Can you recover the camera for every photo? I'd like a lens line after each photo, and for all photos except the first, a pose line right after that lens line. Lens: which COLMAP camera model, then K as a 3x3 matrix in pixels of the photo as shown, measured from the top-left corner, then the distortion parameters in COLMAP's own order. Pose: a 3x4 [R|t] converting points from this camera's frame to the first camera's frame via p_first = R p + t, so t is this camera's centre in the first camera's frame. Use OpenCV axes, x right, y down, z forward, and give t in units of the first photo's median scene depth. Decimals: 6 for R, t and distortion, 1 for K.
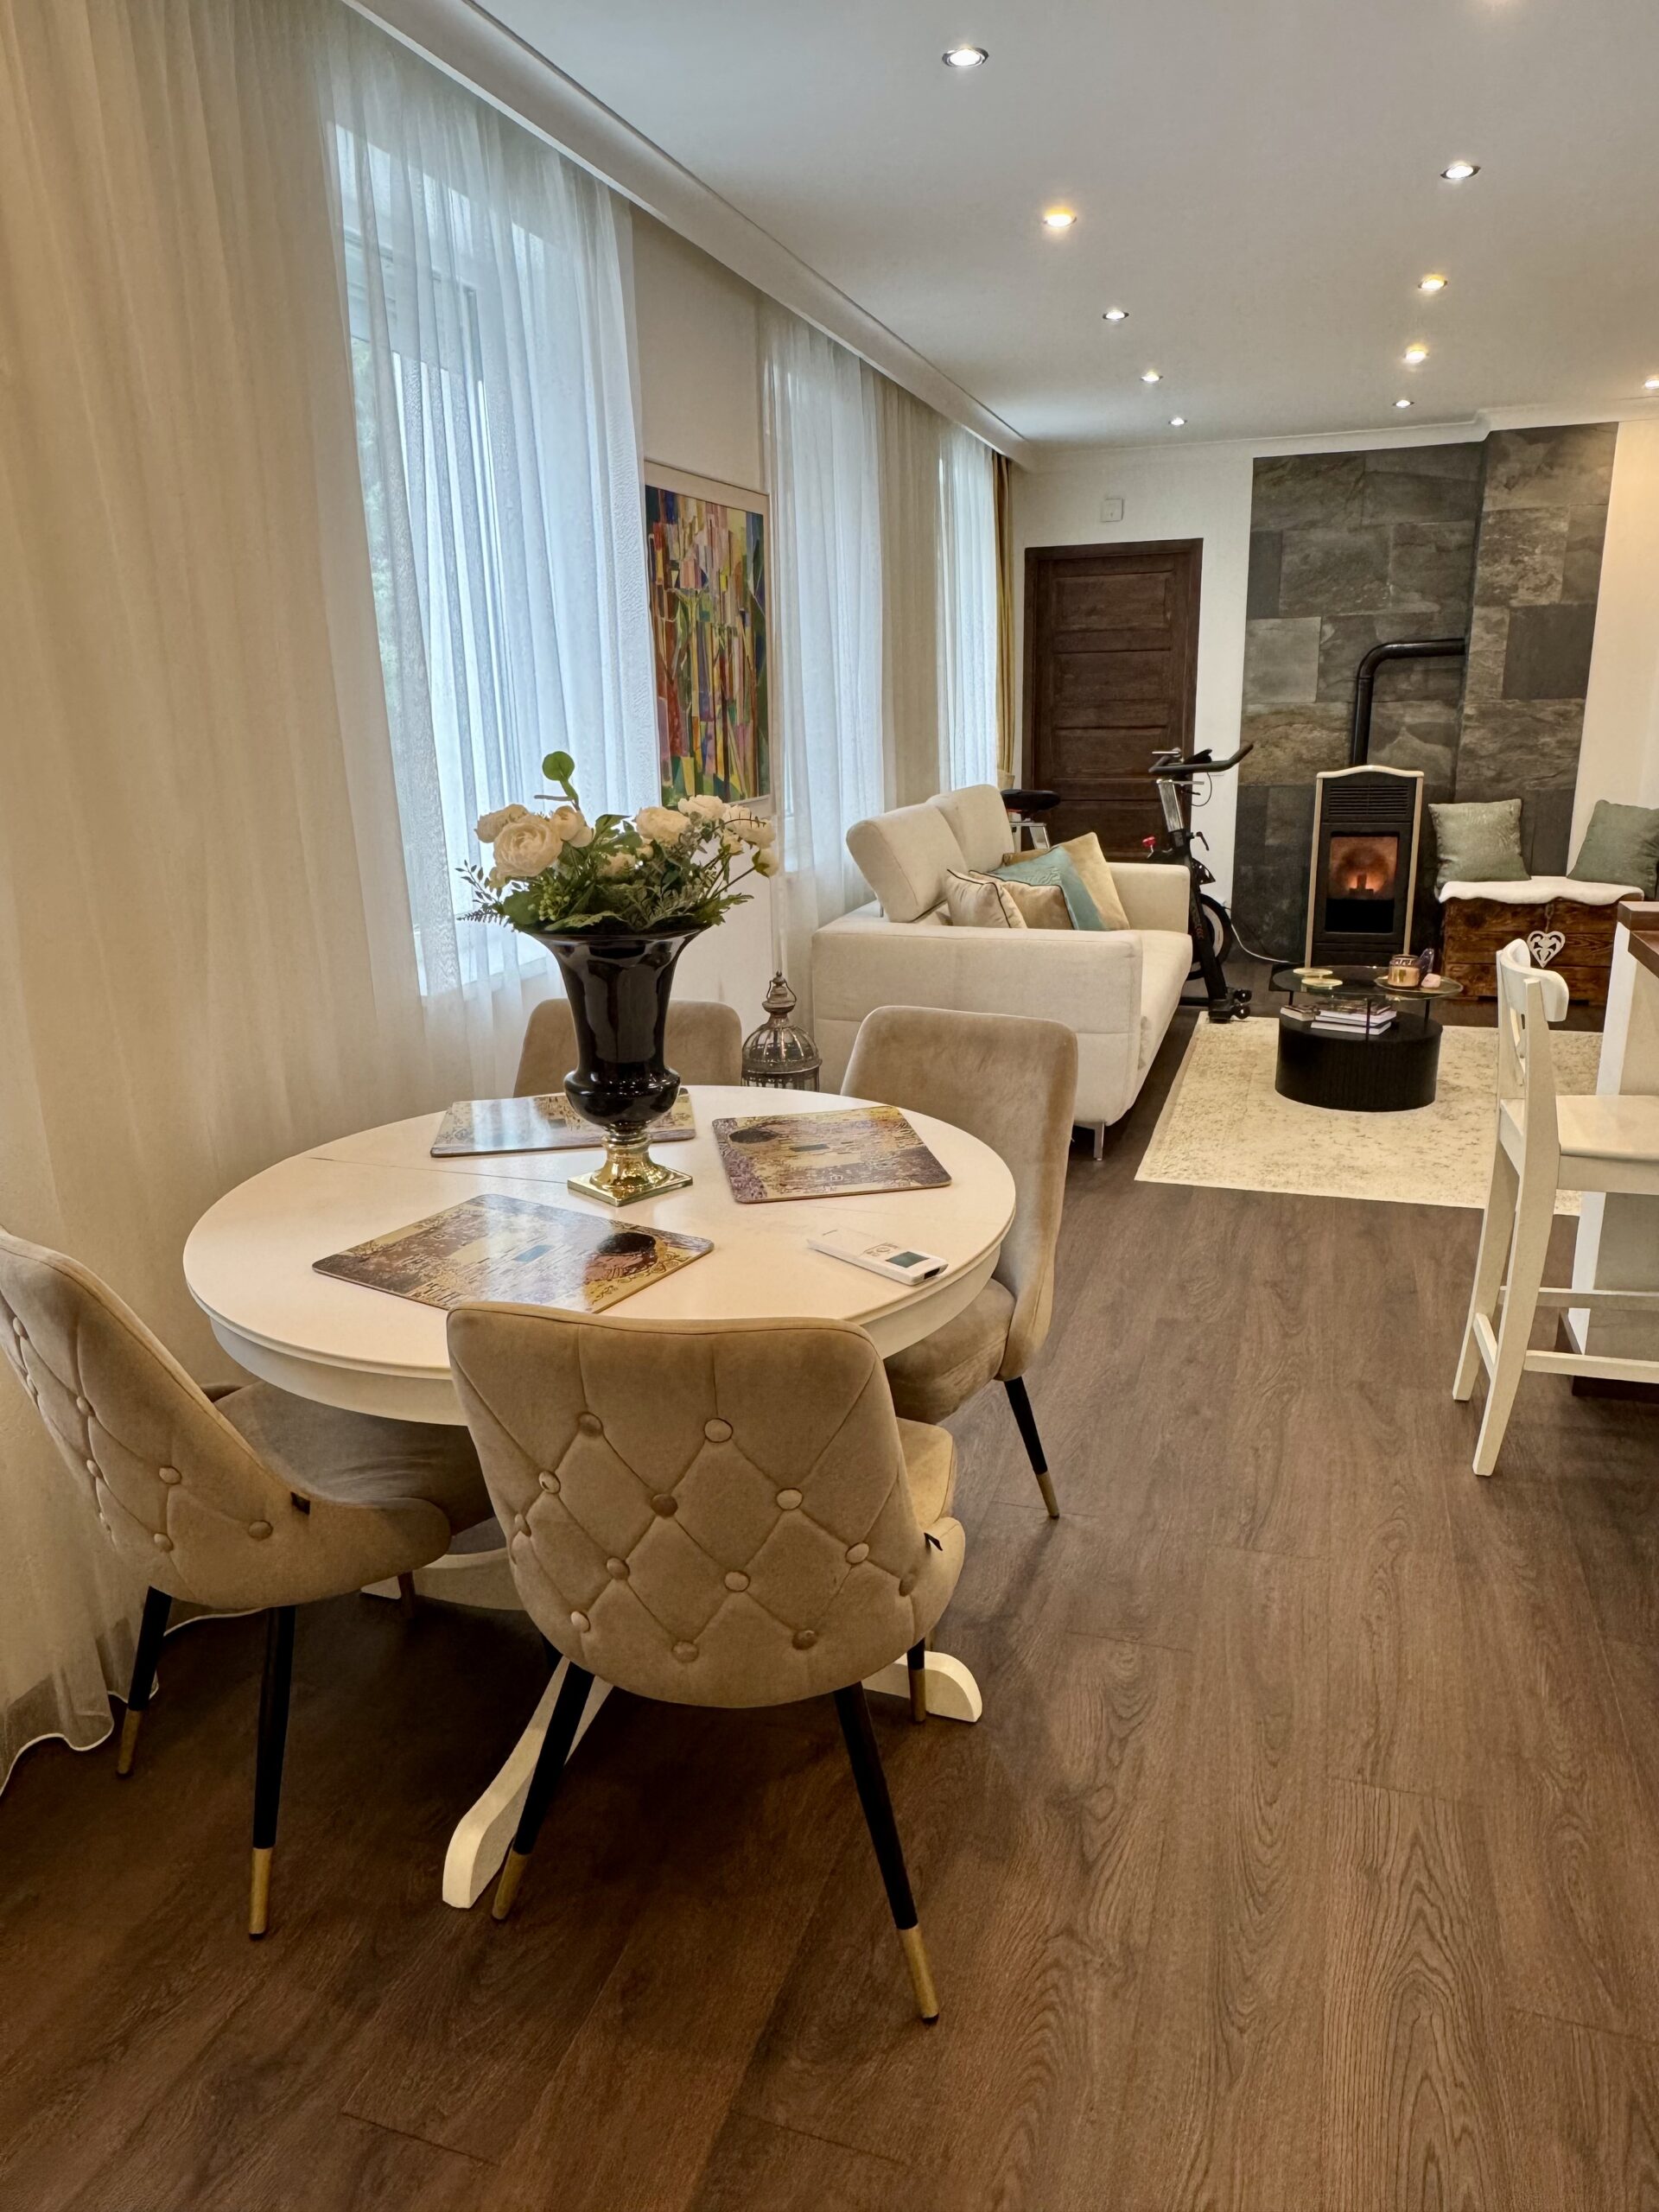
lens RADIAL K [[1478.9, 0, 829.5], [0, 1478.9, 1106.0], [0, 0, 1]] dist [0.005809, 0.007331]
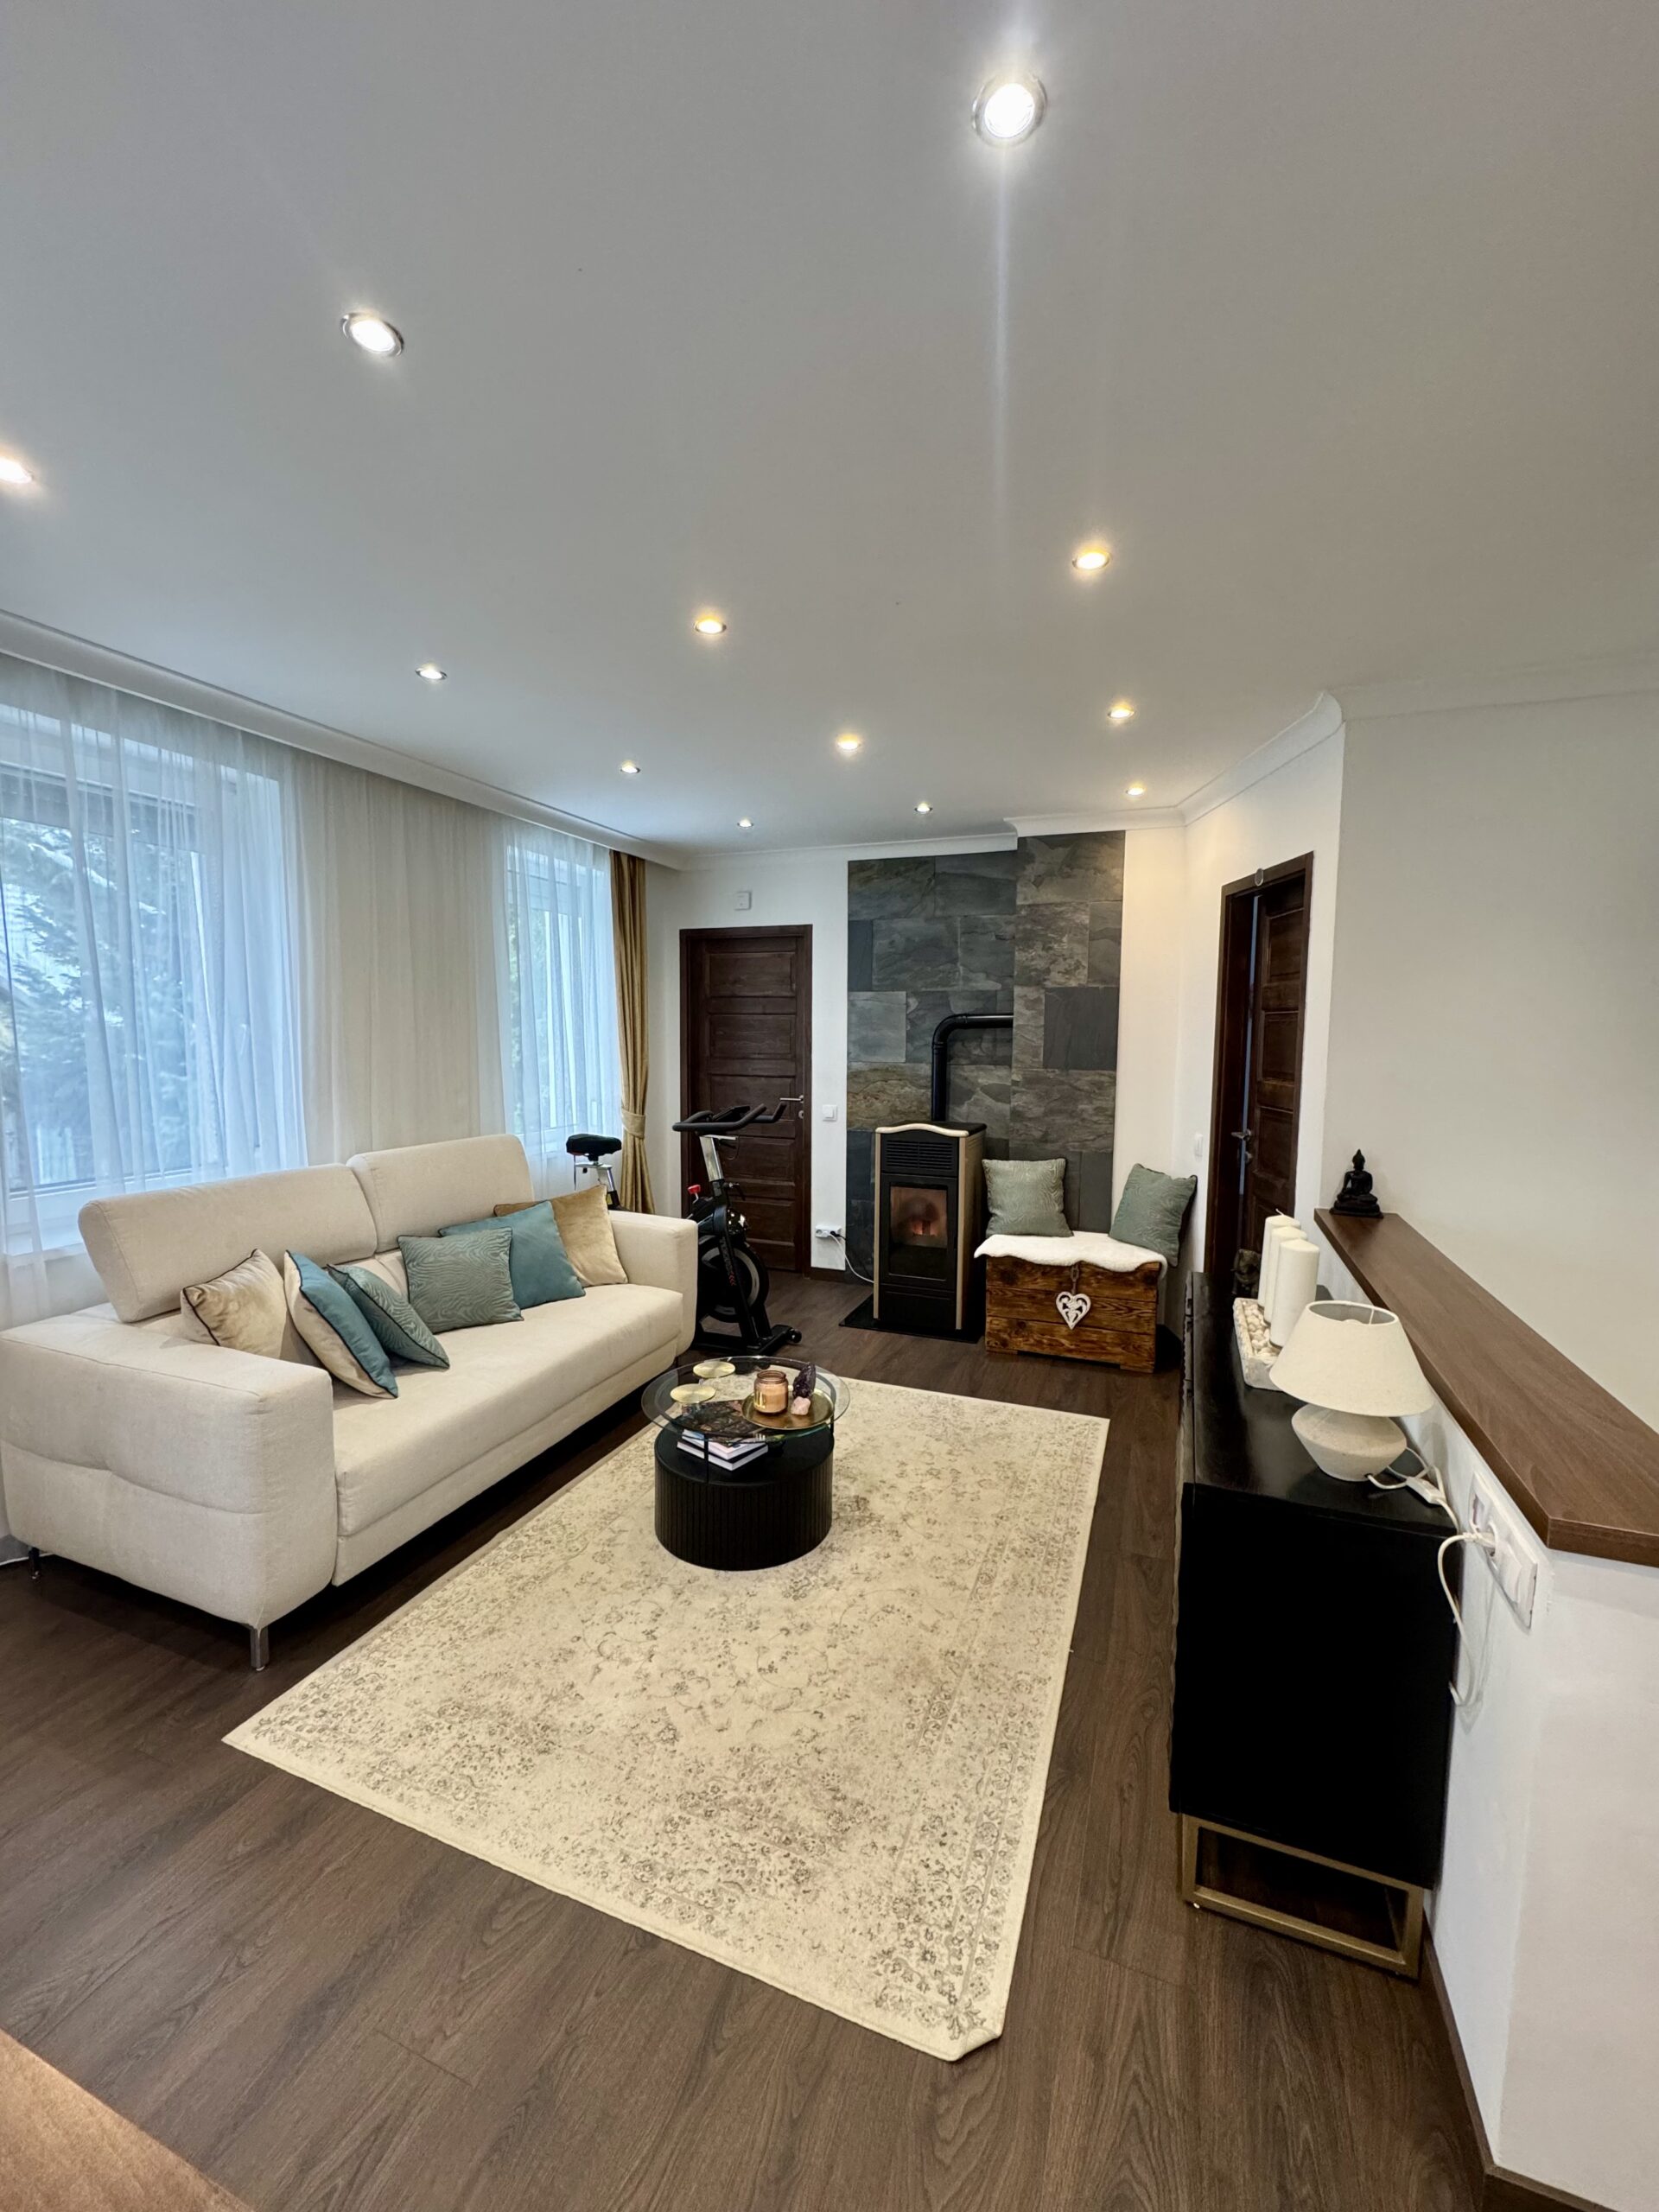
lens RADIAL K [[890.5, 0, 829.5], [0, 890.5, 1106.0], [0, 0, 1]] dist [0.000138, -0.000240]
pose [[0.997435, 0.033408, -0.063298, 0.335791], [-0.044245, 0.982963, -0.178397, -0.122248], [0.056260, 0.180740, 0.981920, 0.349823]]
